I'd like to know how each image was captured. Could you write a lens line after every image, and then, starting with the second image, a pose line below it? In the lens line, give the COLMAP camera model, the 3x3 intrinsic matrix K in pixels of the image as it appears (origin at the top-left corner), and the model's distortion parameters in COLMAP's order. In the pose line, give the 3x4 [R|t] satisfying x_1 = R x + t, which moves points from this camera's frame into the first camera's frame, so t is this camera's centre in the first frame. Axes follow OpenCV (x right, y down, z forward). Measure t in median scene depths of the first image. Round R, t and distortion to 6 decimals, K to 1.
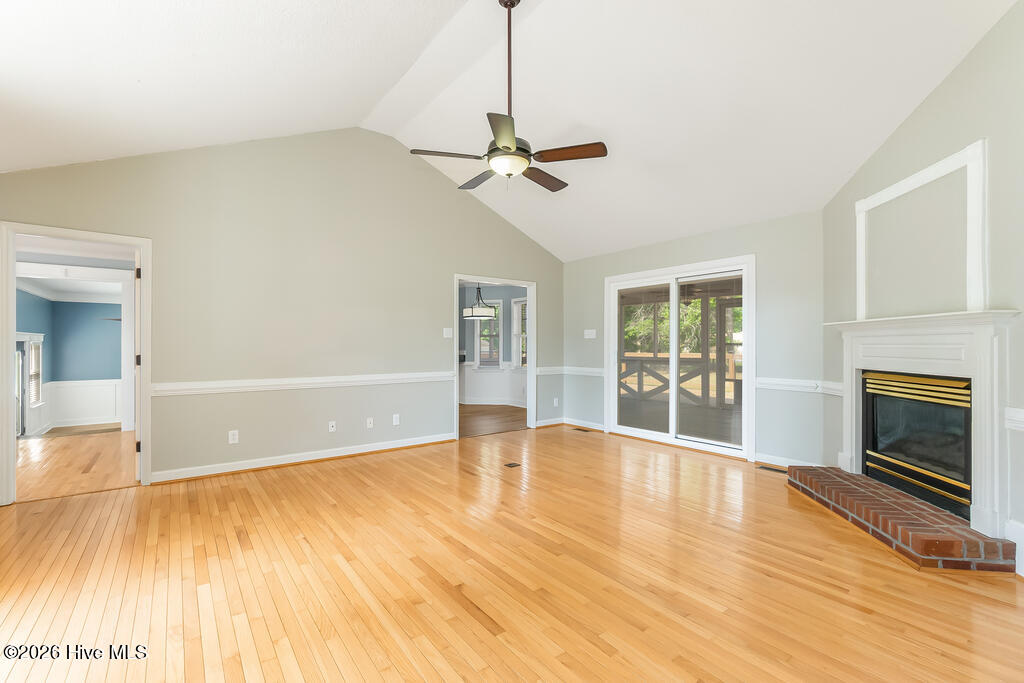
lens RADIAL K [[445.0, 0, 507.1], [0, 445.0, 343.3], [0, 0, 1]] dist [-0.002157, -0.000420]
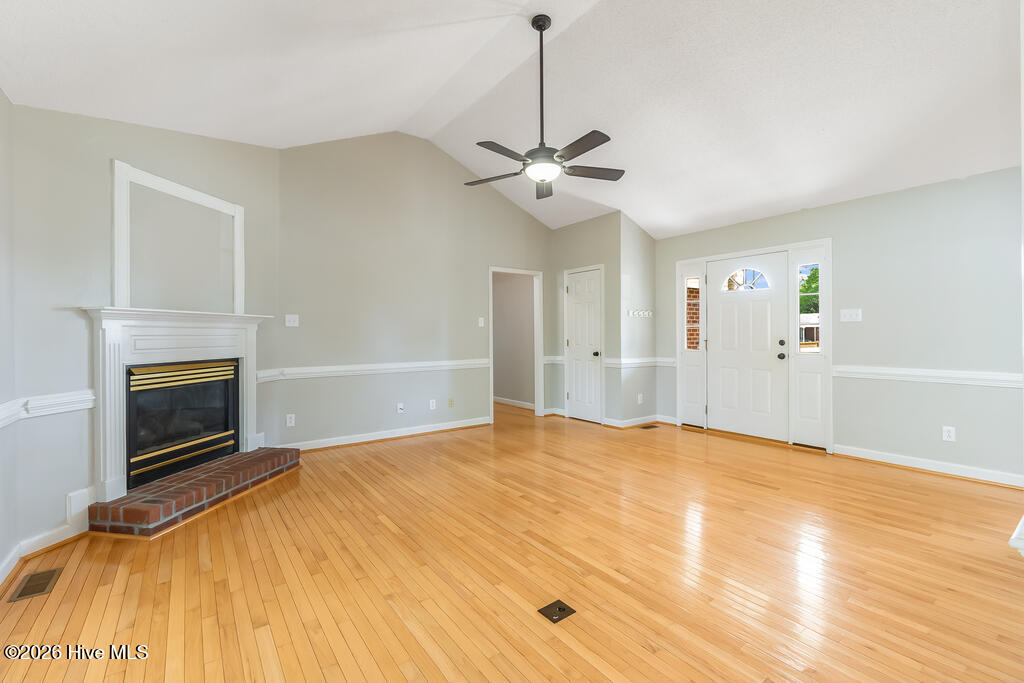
lens RADIAL K [[445.0, 0, 504.8], [0, 445.0, 335.7], [0, 0, 1]] dist [-0.002157, -0.000420]
pose [[-0.999565, 0.006490, 0.028775, 0.061361], [0.006396, 0.999974, -0.003338, 0.009412], [-0.028796, -0.003153, -0.999580, 1.835463]]
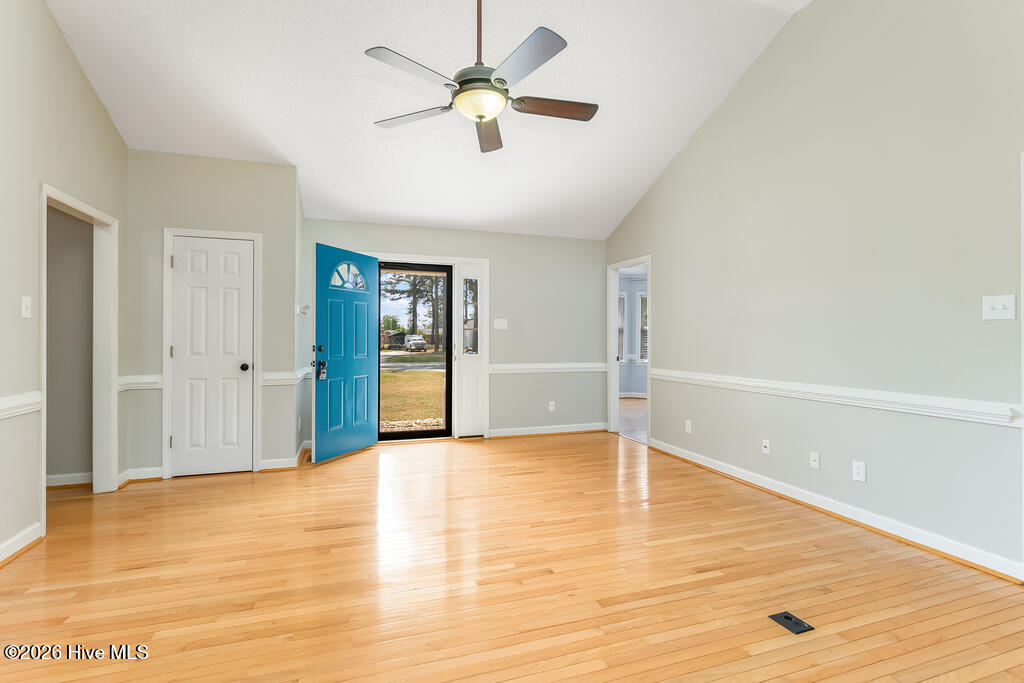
lens RADIAL K [[470.2, 0, 503.0], [0, 470.2, 338.9], [0, 0, 1]] dist [-0.007580, 0.001296]
pose [[-0.326231, 0.002635, -0.945287, 0.666277], [0.002704, 0.999995, 0.001854, 0.003639], [0.945286, -0.001951, -0.326236, 1.134543]]
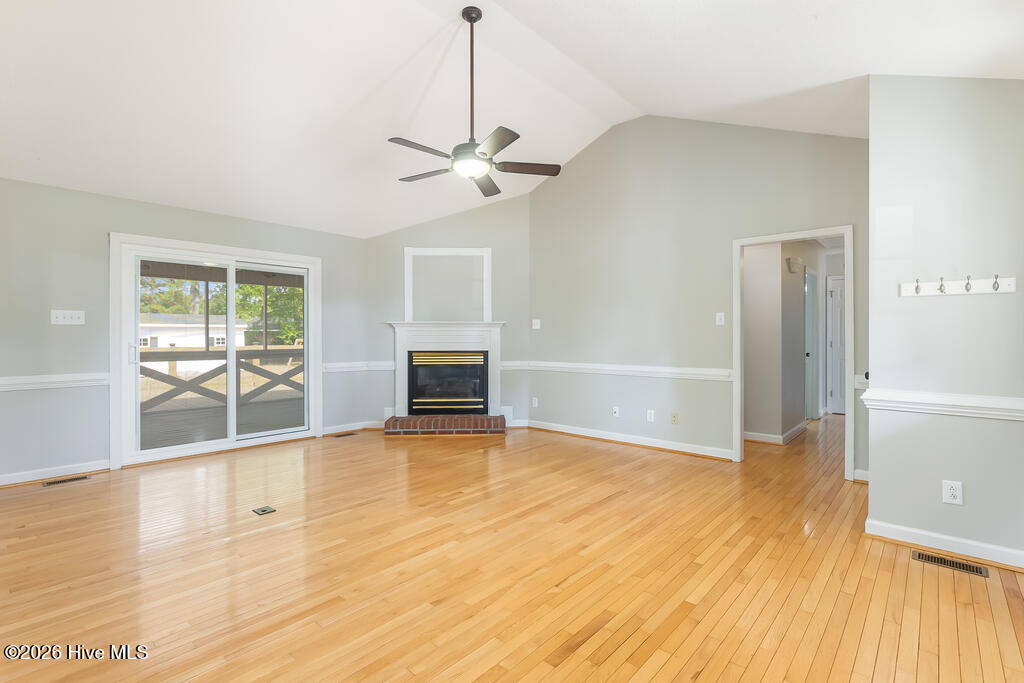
lens RADIAL K [[470.2, 0, 506.6], [0, 470.2, 342.3], [0, 0, 1]] dist [-0.007580, 0.001296]
pose [[-0.186980, -0.011945, 0.982291, -0.978924], [-0.004970, 0.999925, 0.011213, 0.005025], [-0.982351, -0.002785, -0.187026, 0.981971]]
